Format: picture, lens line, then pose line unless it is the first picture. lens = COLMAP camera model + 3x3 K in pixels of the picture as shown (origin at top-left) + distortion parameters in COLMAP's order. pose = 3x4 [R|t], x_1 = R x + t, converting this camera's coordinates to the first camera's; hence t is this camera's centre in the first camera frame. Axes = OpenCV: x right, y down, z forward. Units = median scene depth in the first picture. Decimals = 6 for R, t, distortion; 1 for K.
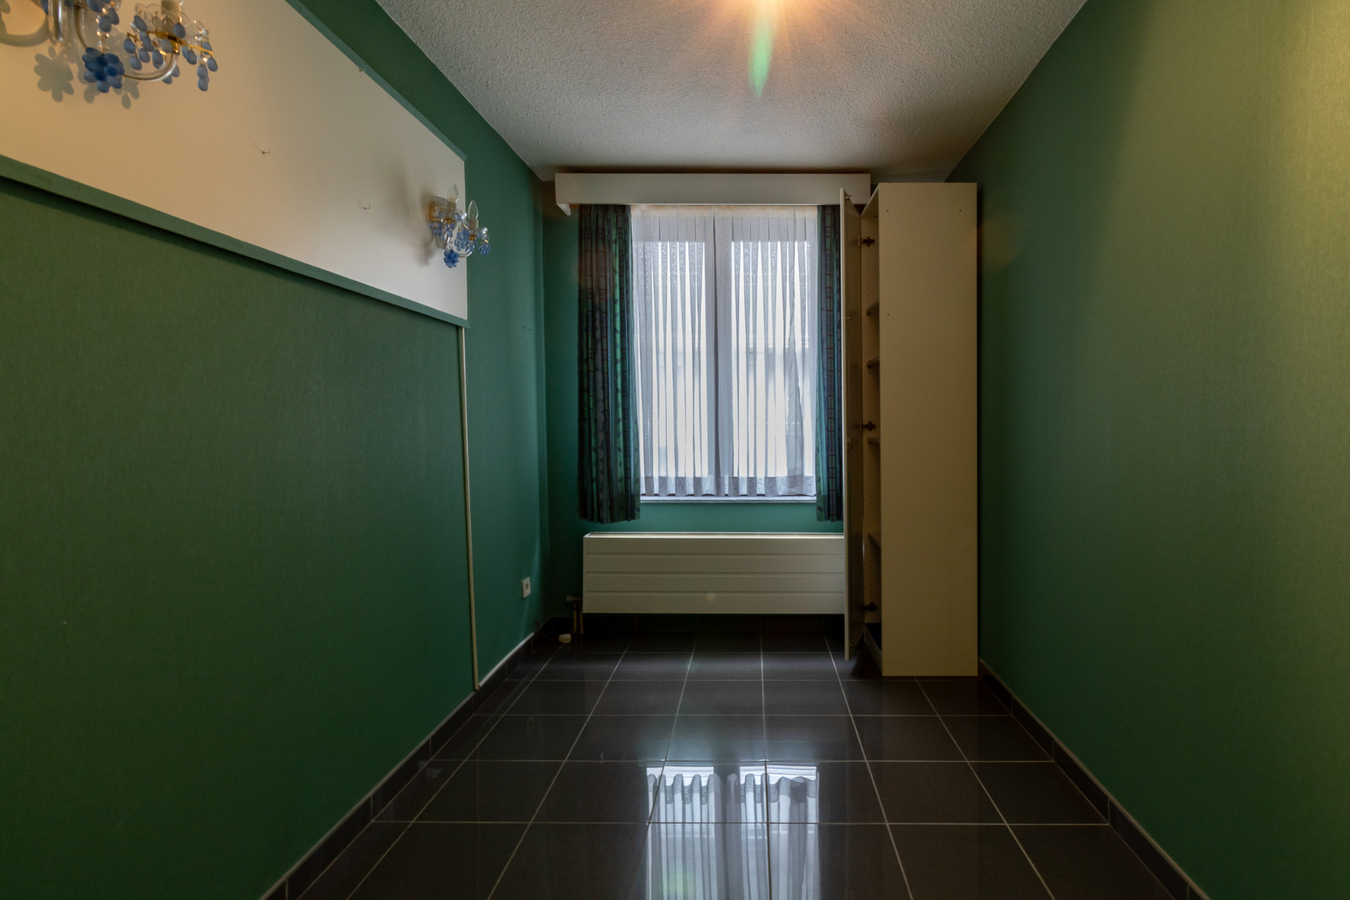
lens RADIAL K [[681.1, 0, 674.6], [0, 681.1, 426.6], [0, 0, 1]] dist [0.010741, 0.001185]
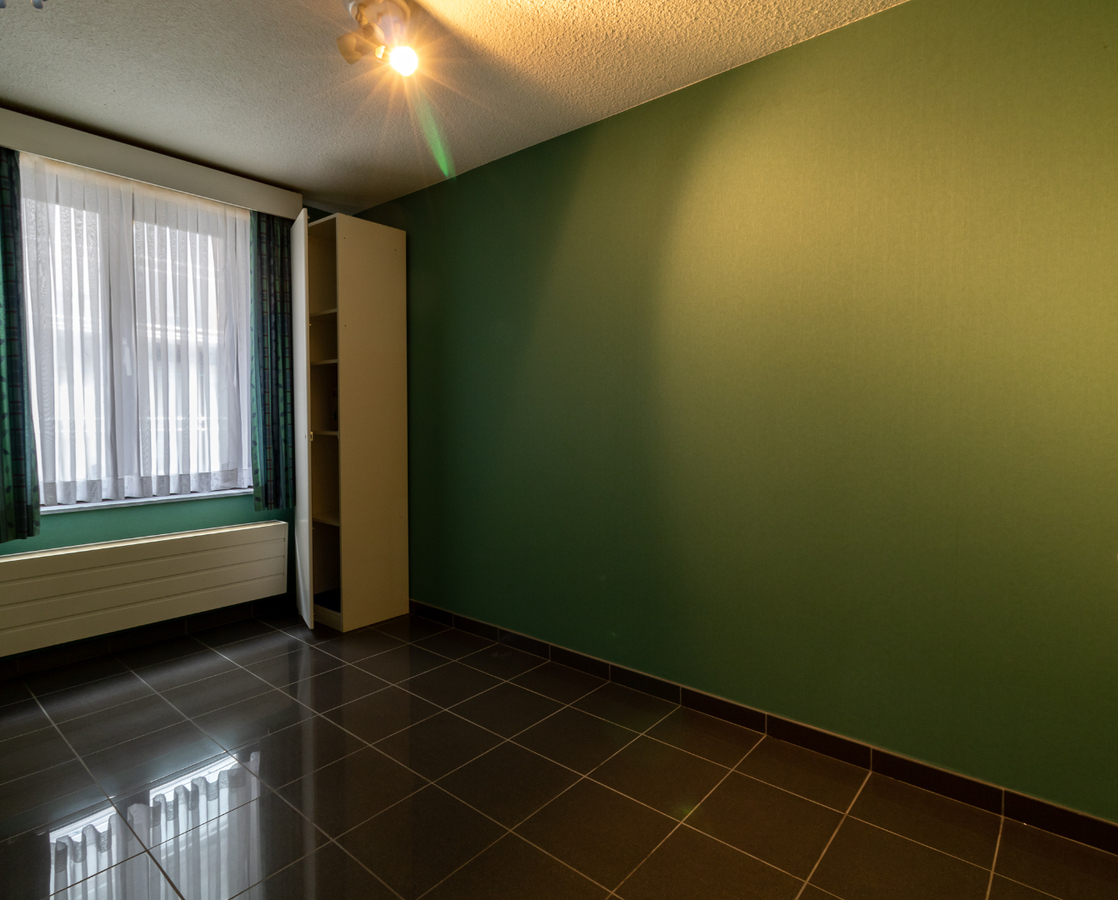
lens RADIAL K [[689.1, 0, 559.1], [0, 689.1, 417.1], [0, 0, 1]] dist [-0.040620, 0.047340]
pose [[0.593477, -0.003342, 0.804844, -0.350416], [0.009568, 0.999950, -0.002903, 0.001280], [-0.804794, 0.009424, 0.593479, -0.001533]]
